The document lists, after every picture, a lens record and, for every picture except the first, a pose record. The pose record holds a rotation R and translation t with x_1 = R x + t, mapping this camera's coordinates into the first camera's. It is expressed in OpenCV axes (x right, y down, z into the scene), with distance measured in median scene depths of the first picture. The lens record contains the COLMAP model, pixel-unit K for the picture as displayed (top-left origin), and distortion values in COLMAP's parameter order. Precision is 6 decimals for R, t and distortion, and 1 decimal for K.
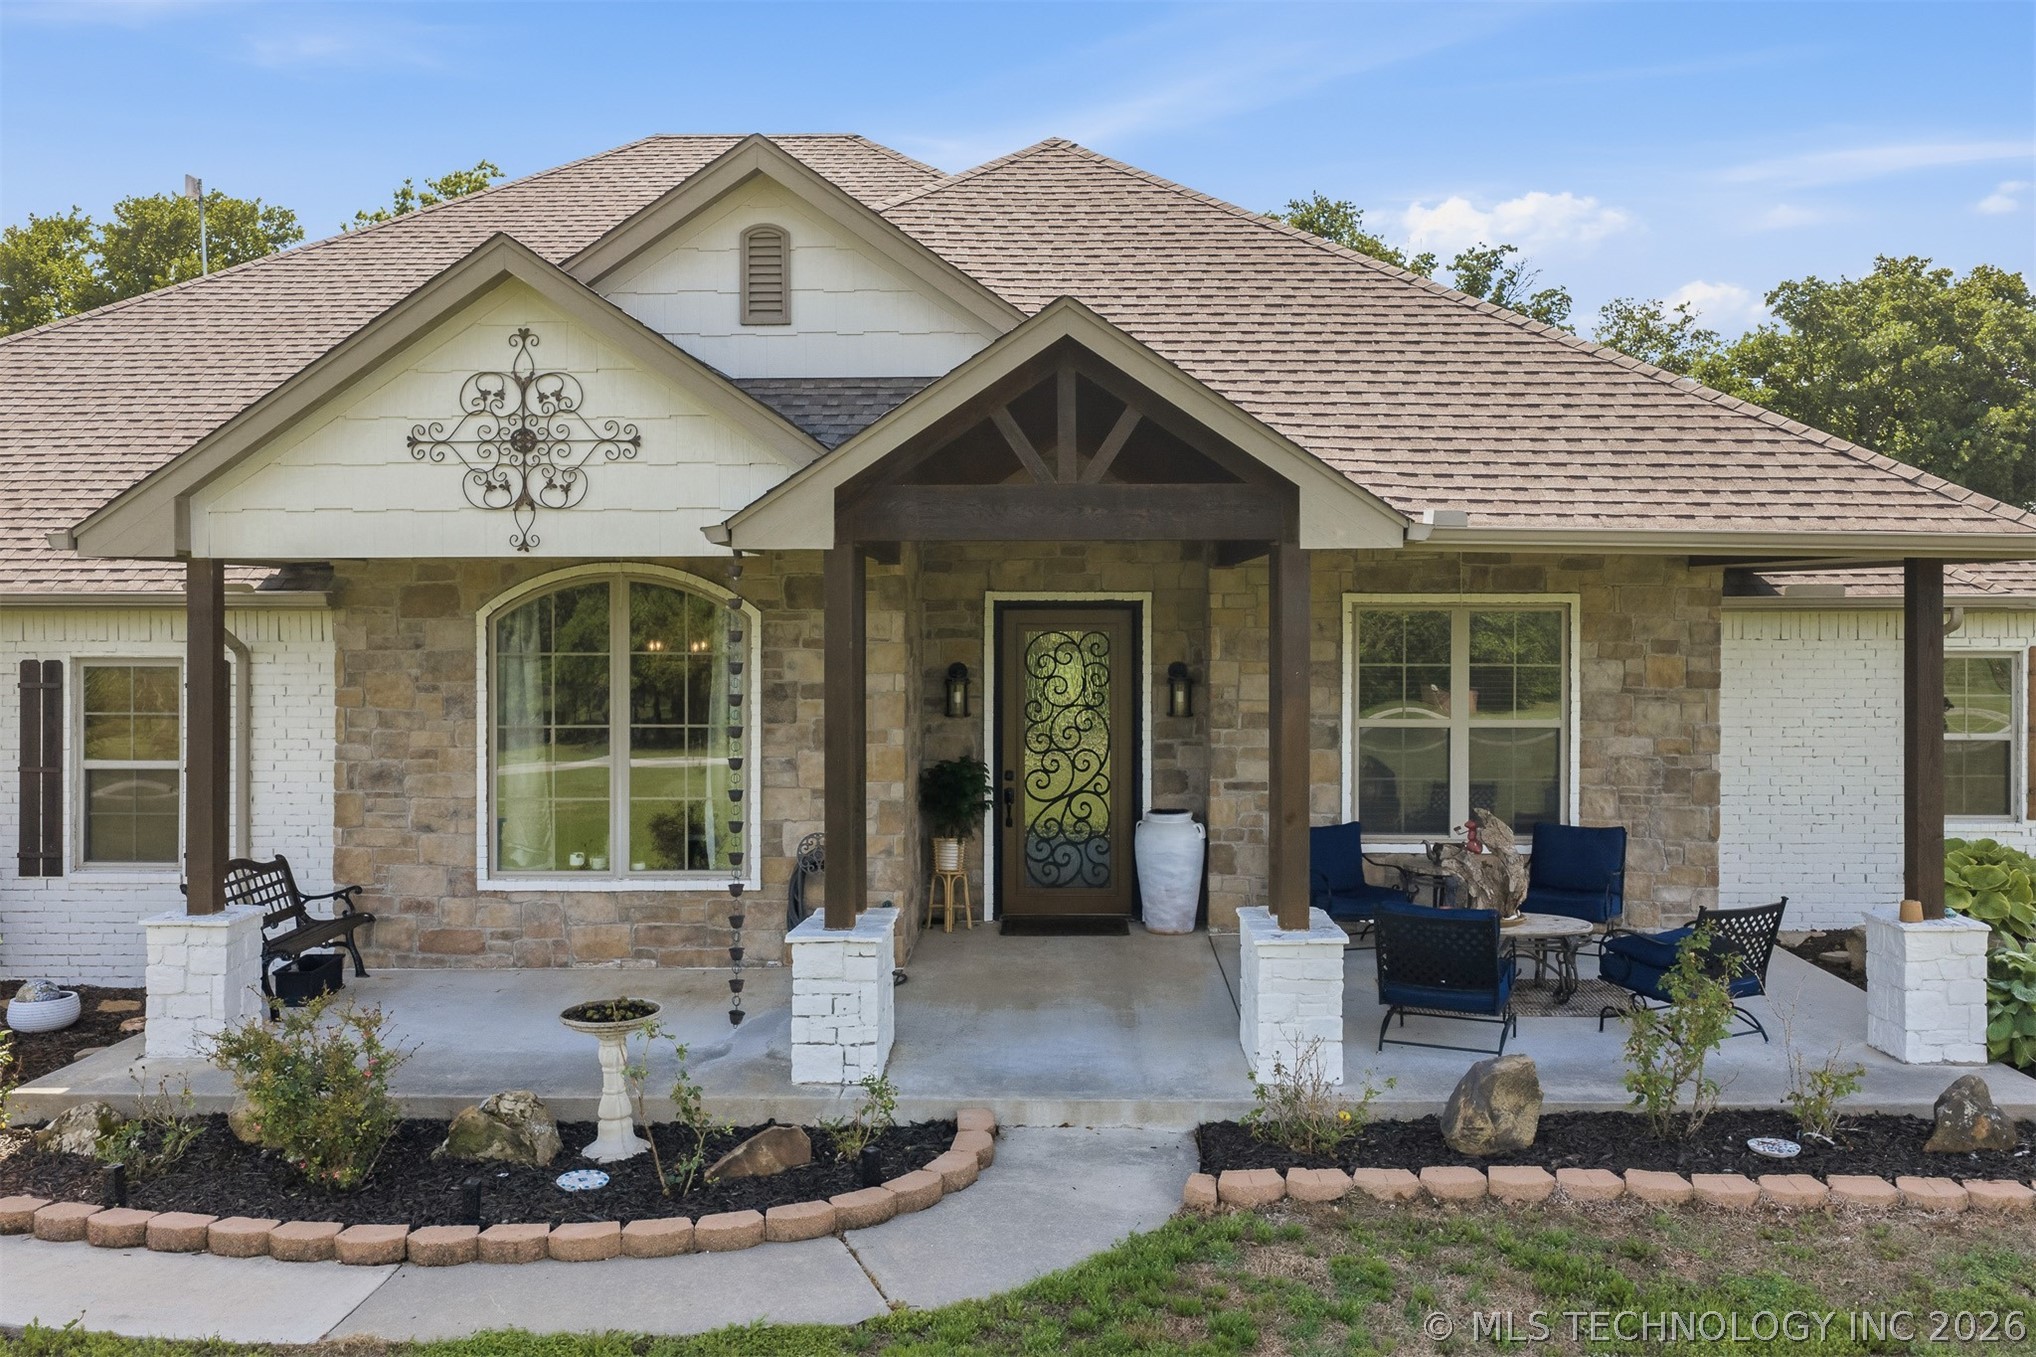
lens RADIAL K [[1707.7, 0, 1032.2], [0, 1707.7, 679.4], [0, 0, 1]] dist [0.001153, -0.011750]
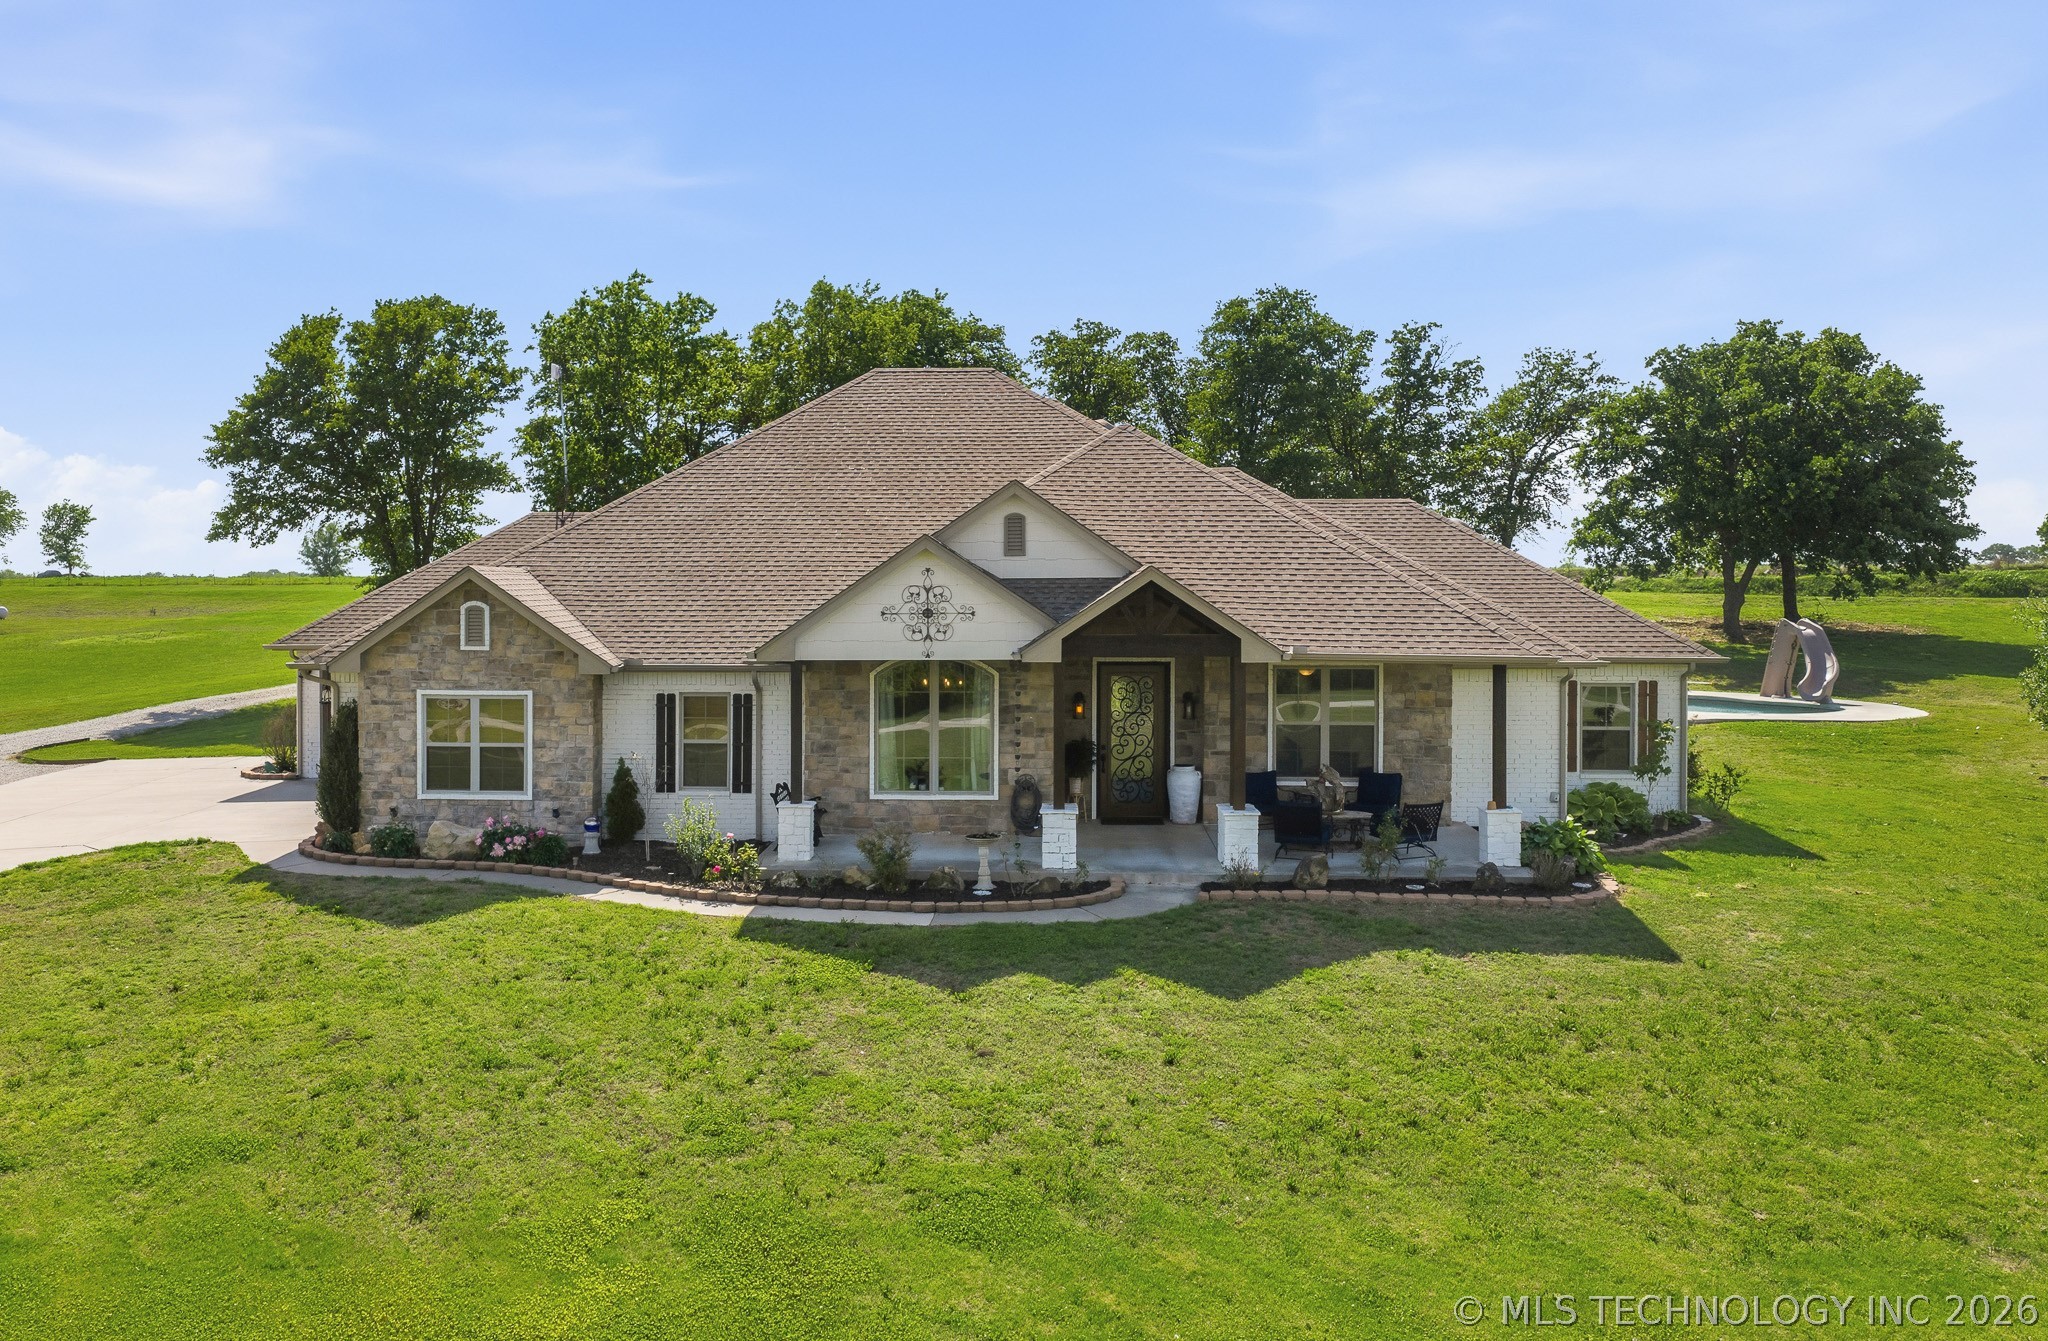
lens RADIAL K [[1733.2, 0, 940.2], [0, 1733.2, 662.1], [0, 0, 1]] dist [-0.003398, -0.003212]
pose [[0.999228, 0.001752, -0.039241, -0.141242], [-0.001271, 0.999924, 0.012281, -0.077758], [0.039259, -0.012222, 0.999154, -1.178617]]
